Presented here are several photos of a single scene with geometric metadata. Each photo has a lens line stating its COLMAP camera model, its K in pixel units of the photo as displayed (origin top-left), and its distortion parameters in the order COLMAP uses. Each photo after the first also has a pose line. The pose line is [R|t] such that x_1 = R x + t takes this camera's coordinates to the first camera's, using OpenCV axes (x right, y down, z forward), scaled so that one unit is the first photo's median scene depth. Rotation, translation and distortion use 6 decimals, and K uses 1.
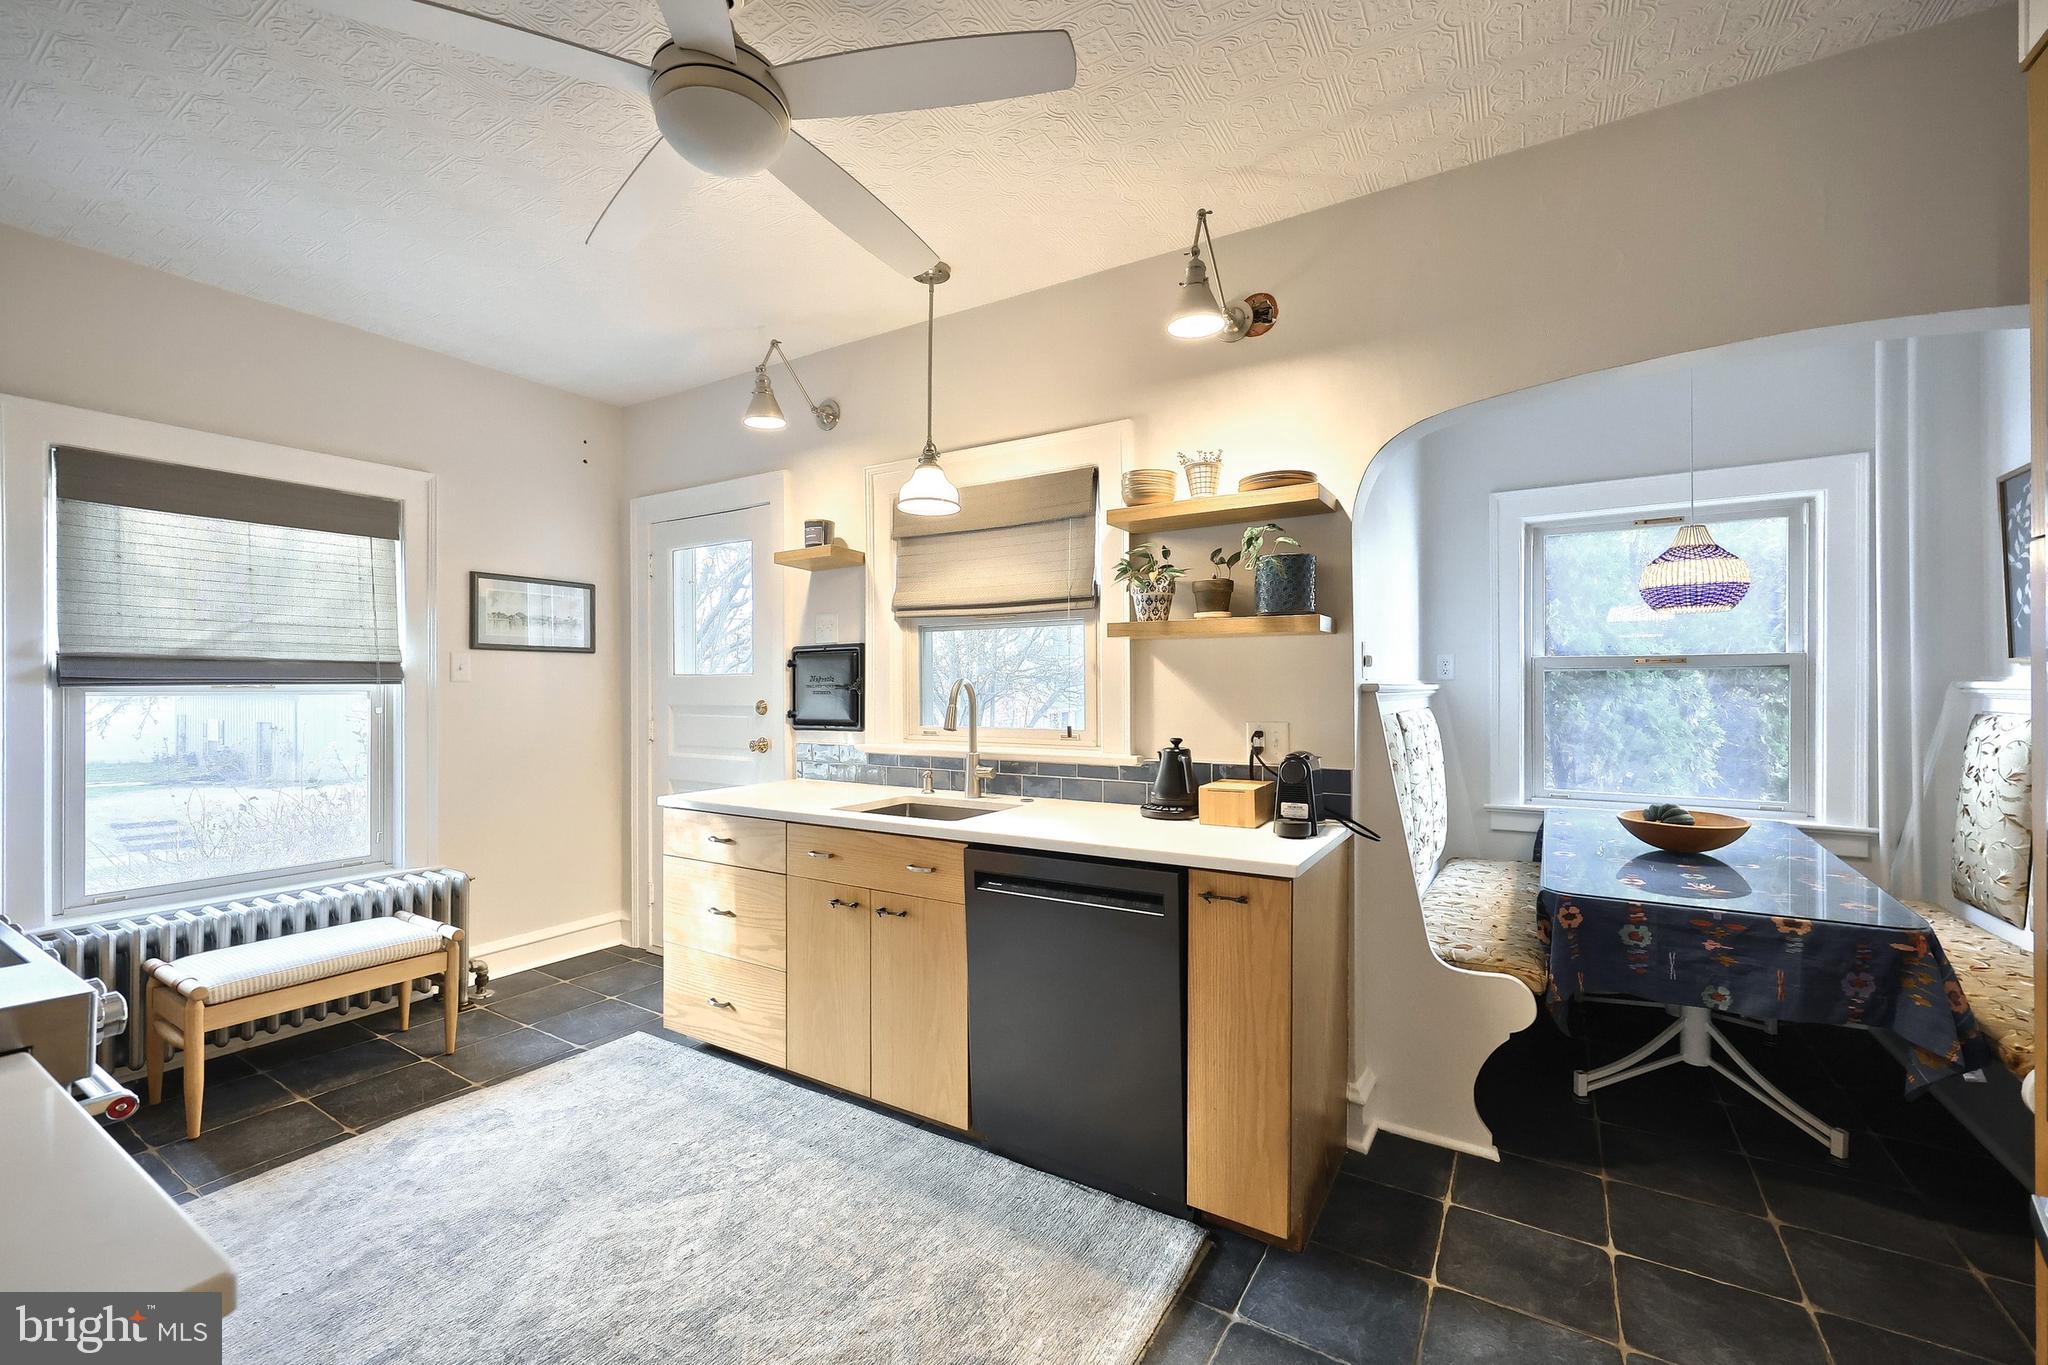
lens RADIAL K [[840.0, 0, 1019.1], [0, 840.0, 687.1], [0, 0, 1]] dist [-0.008724, -0.000119]
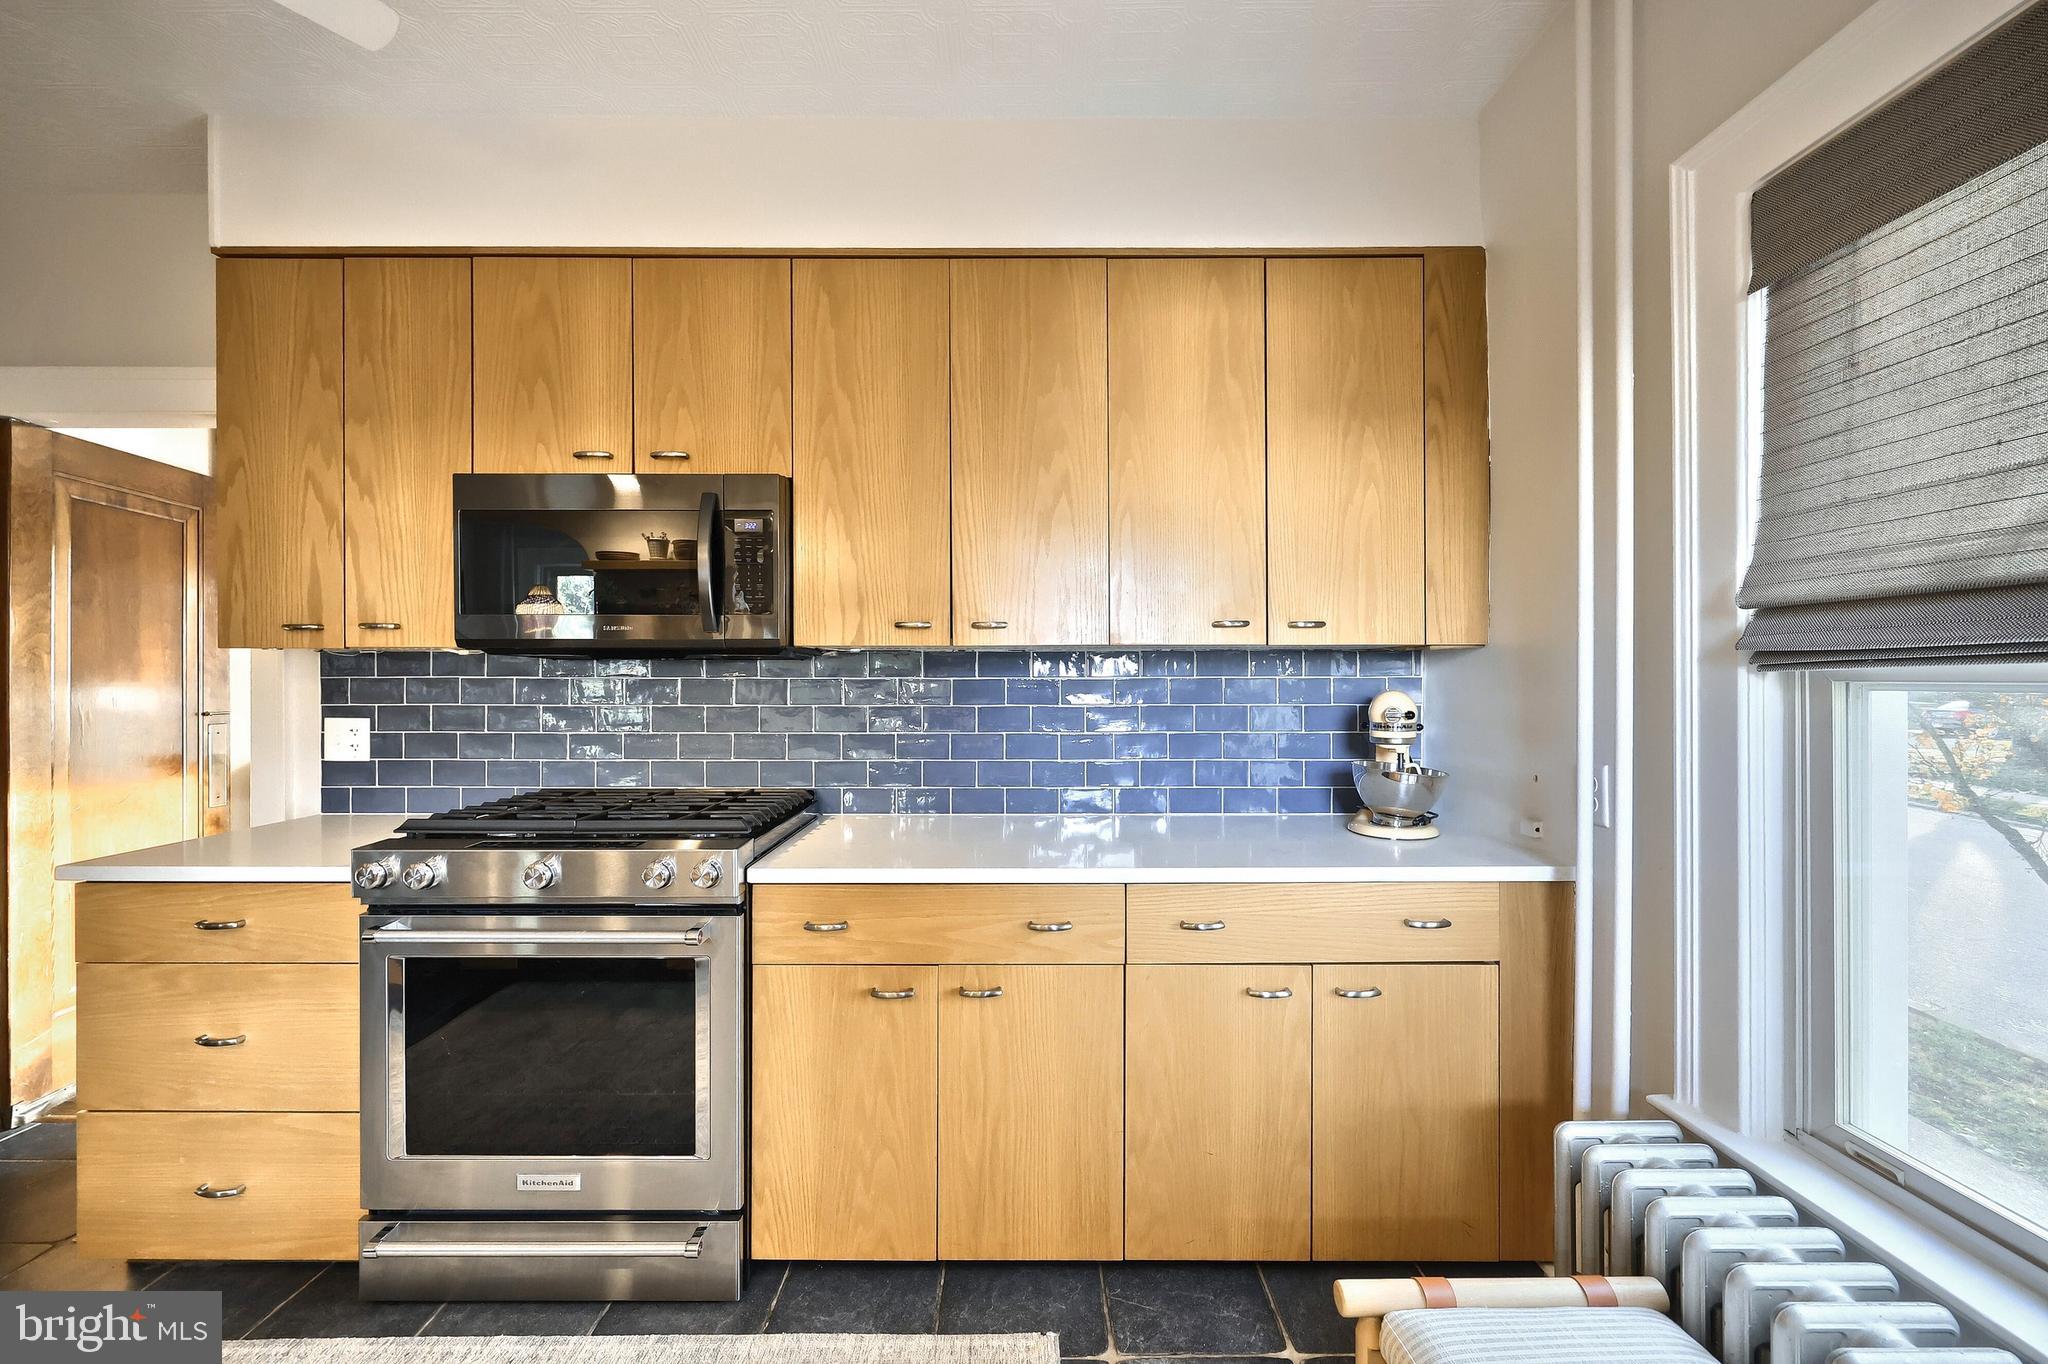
lens RADIAL K [[840.0, 0, 1023.8], [0, 840.0, 682.1], [0, 0, 1]] dist [-0.008724, -0.000119]
pose [[-0.844849, -0.000807, -0.535004, -0.493160], [-0.000047, 0.999999, -0.001435, 0.006300], [0.535005, -0.001187, -0.844848, 1.133361]]
